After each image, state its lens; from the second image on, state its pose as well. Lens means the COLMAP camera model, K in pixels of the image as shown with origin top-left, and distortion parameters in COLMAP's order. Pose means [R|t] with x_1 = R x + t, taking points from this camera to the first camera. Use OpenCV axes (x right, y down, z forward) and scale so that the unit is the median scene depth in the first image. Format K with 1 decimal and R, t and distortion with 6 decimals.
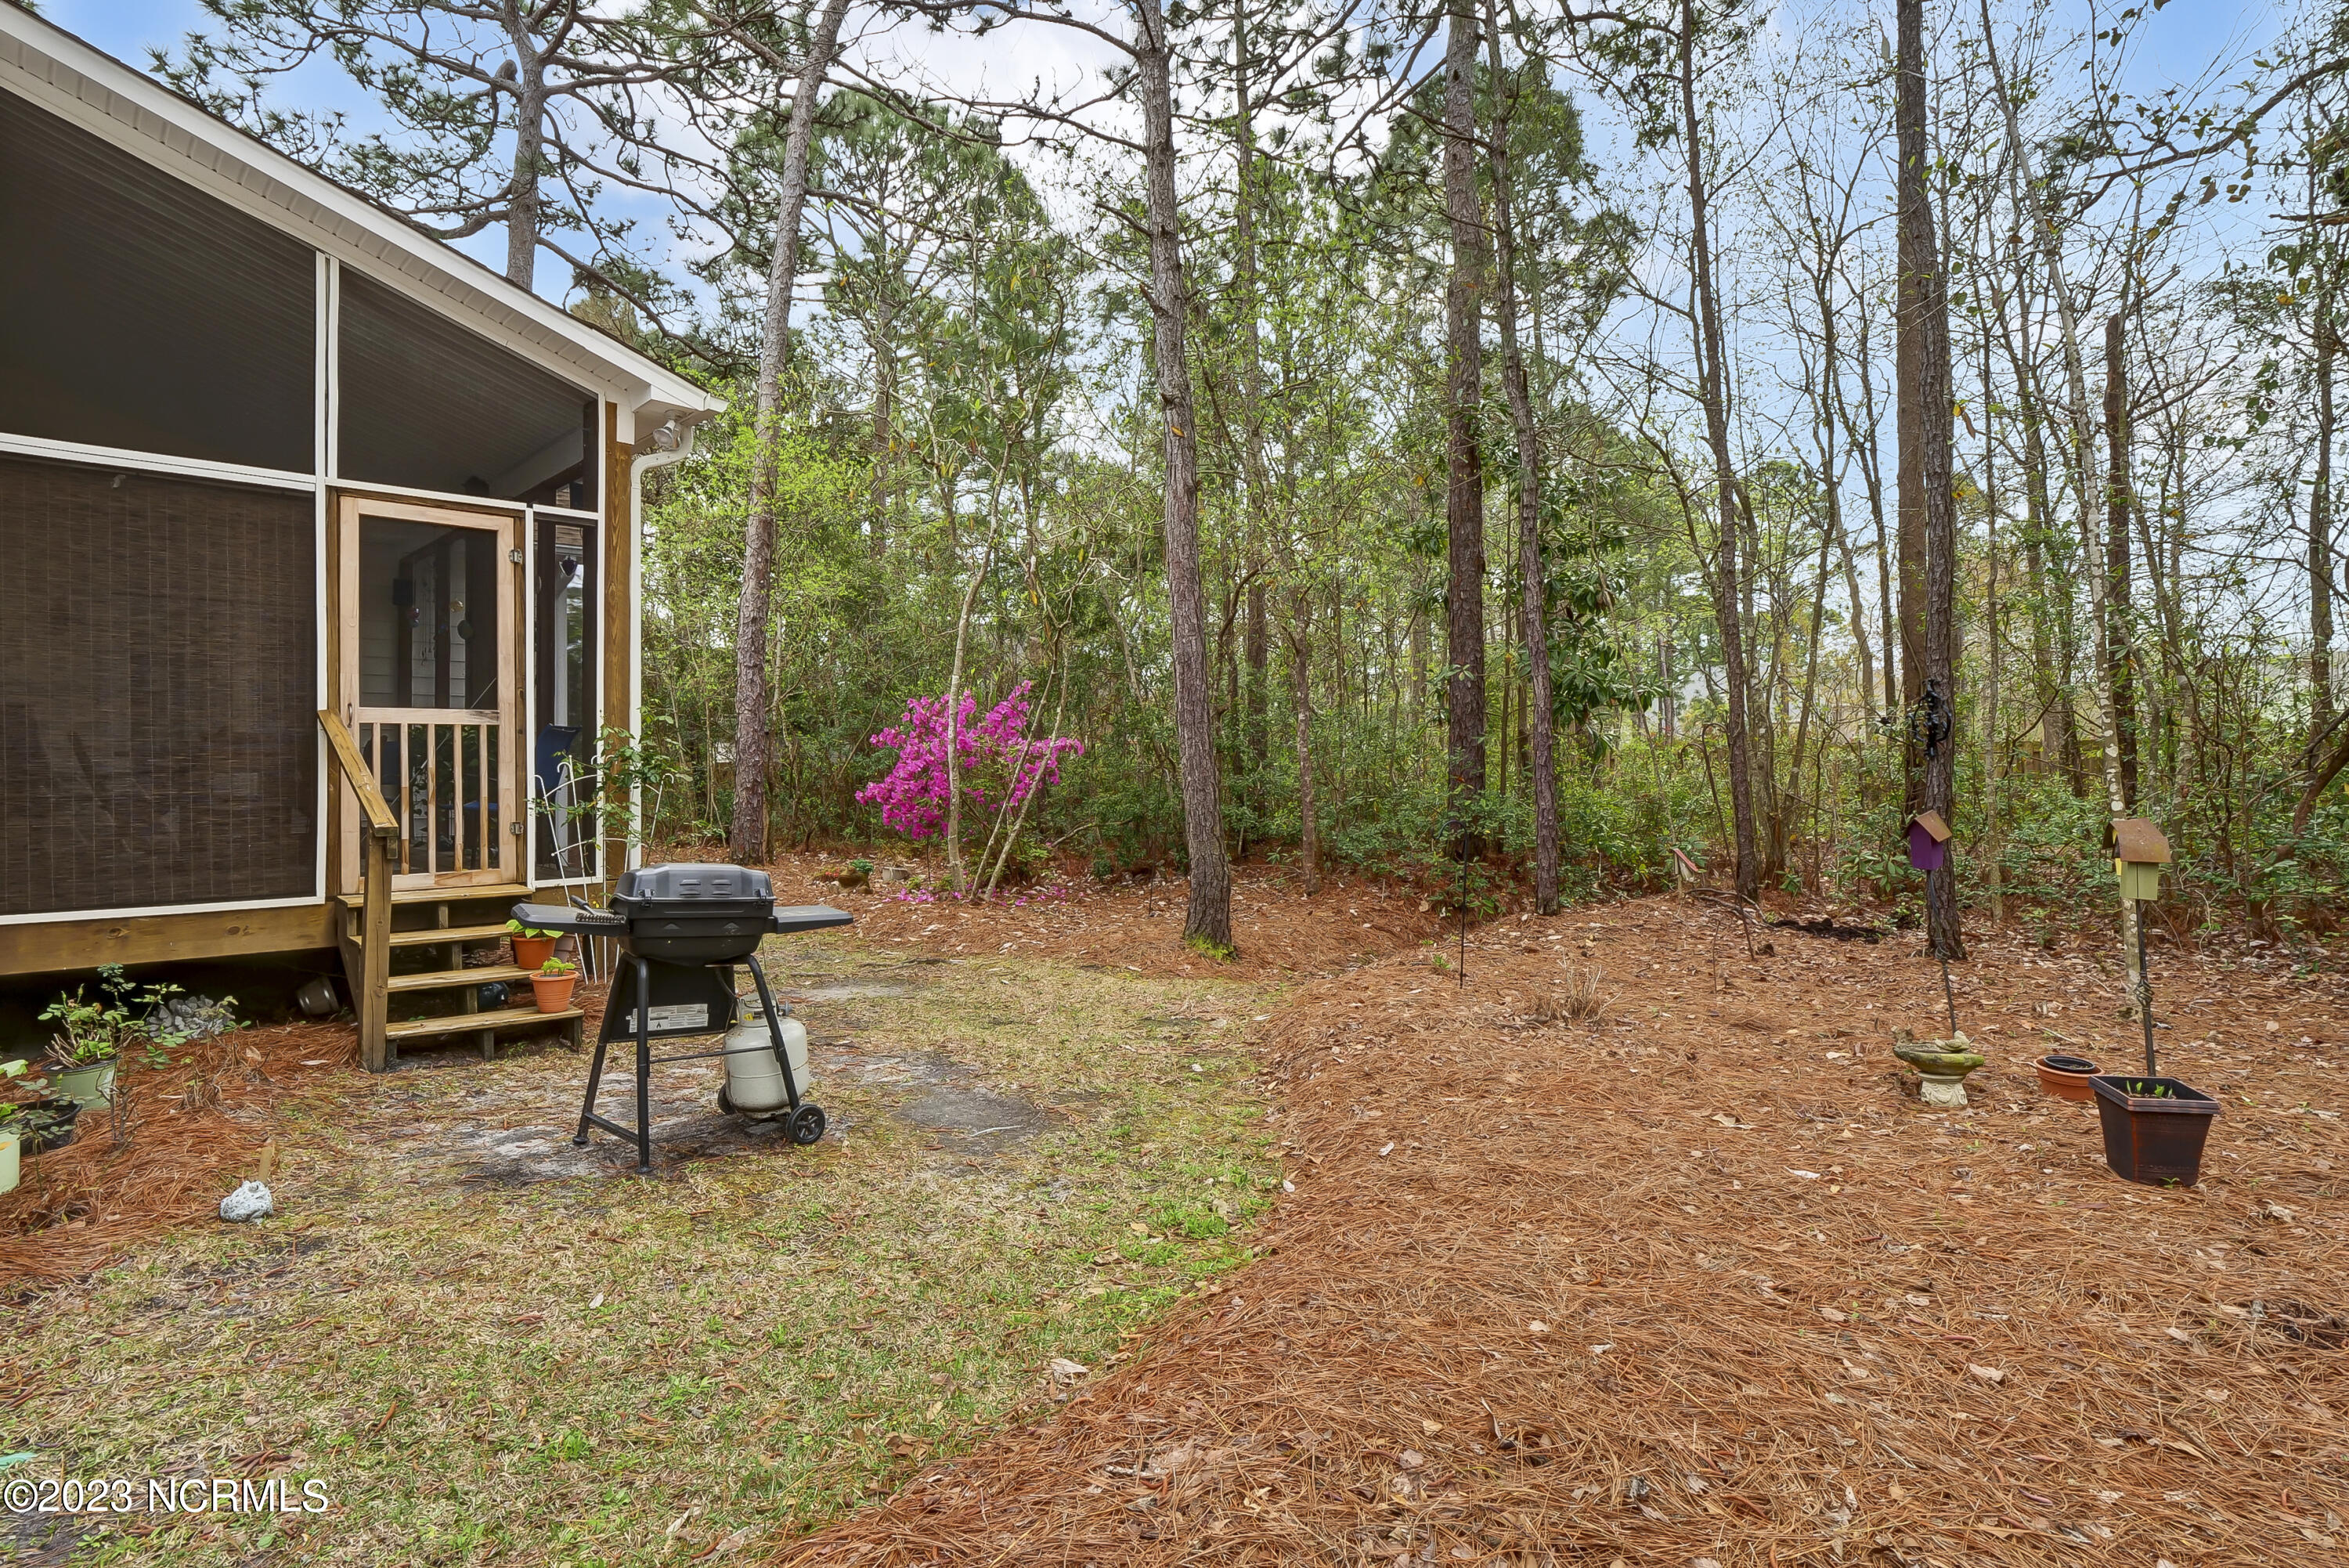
lens RADIAL K [[1125.2, 0, 1139.5], [0, 1125.2, 764.4], [0, 0, 1]] dist [-0.013417, 0.000121]
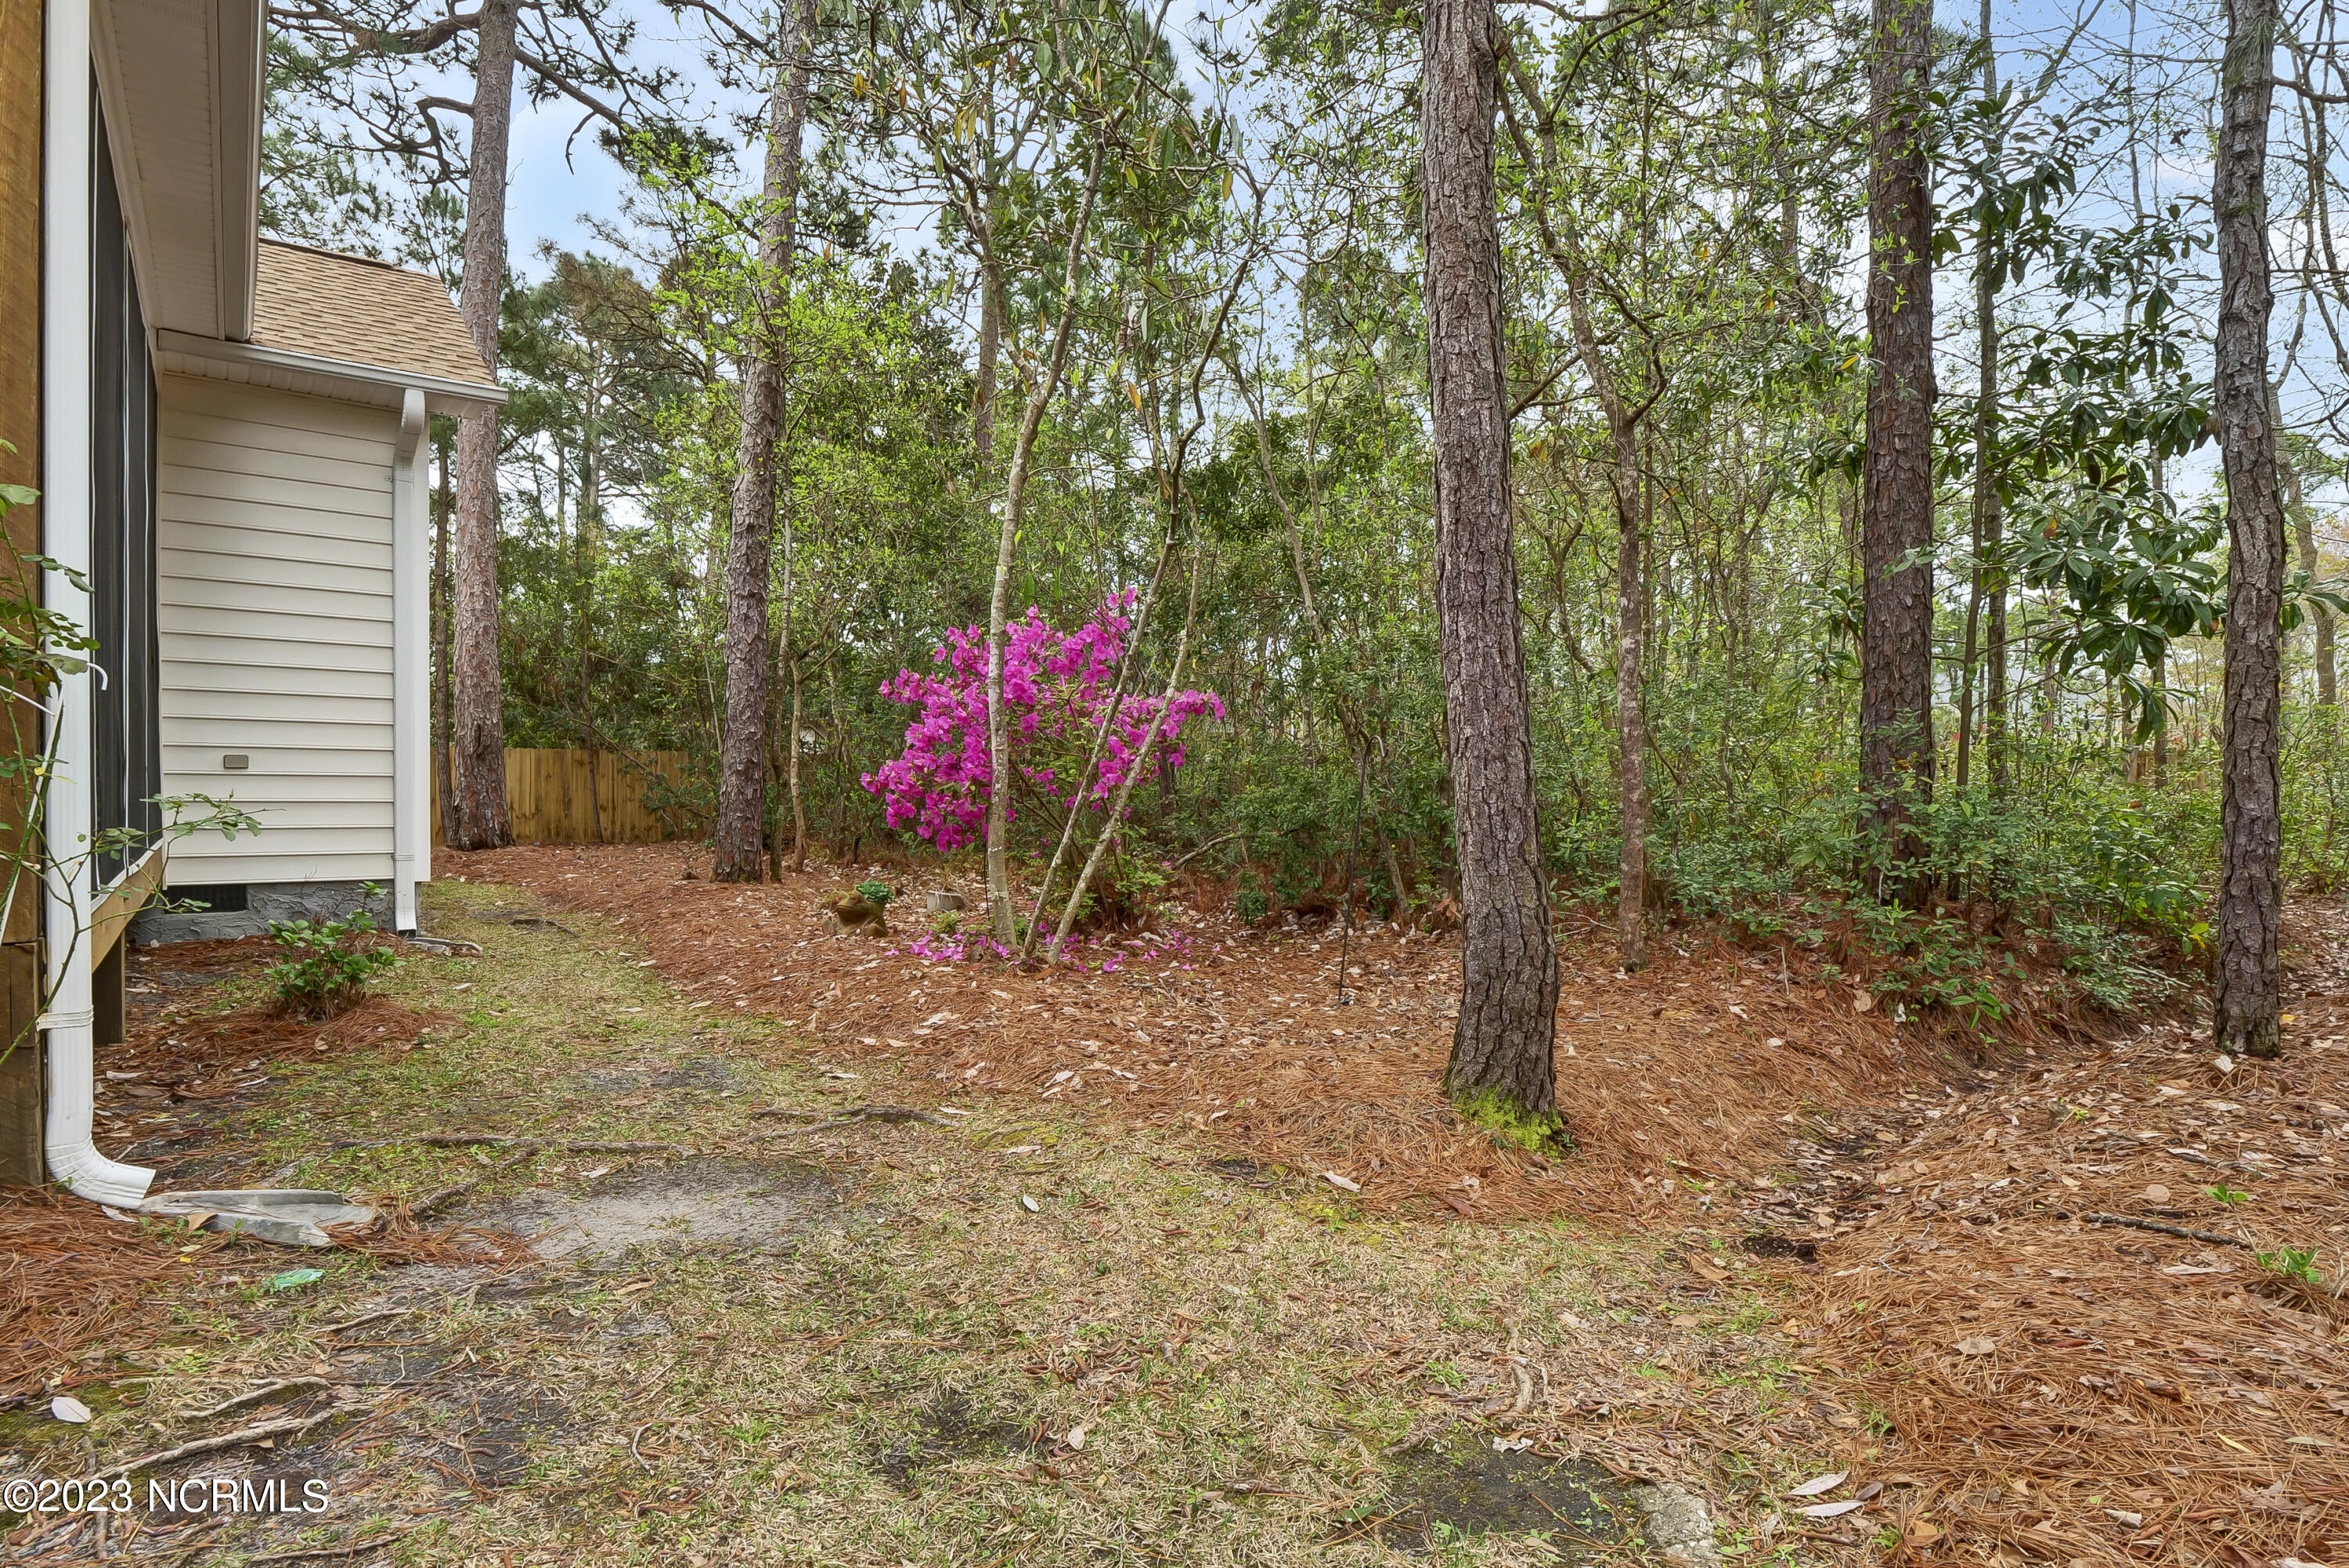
lens RADIAL K [[1203.5, 0, 1174.5], [0, 1203.5, 784.0], [0, 0, 1]] dist [-0.017303, 0.000057]
pose [[0.995887, 0.018105, -0.088782, -0.026594], [-0.017269, 0.999799, 0.010171, 0.029563], [0.088949, -0.008596, 0.995999, 0.509100]]
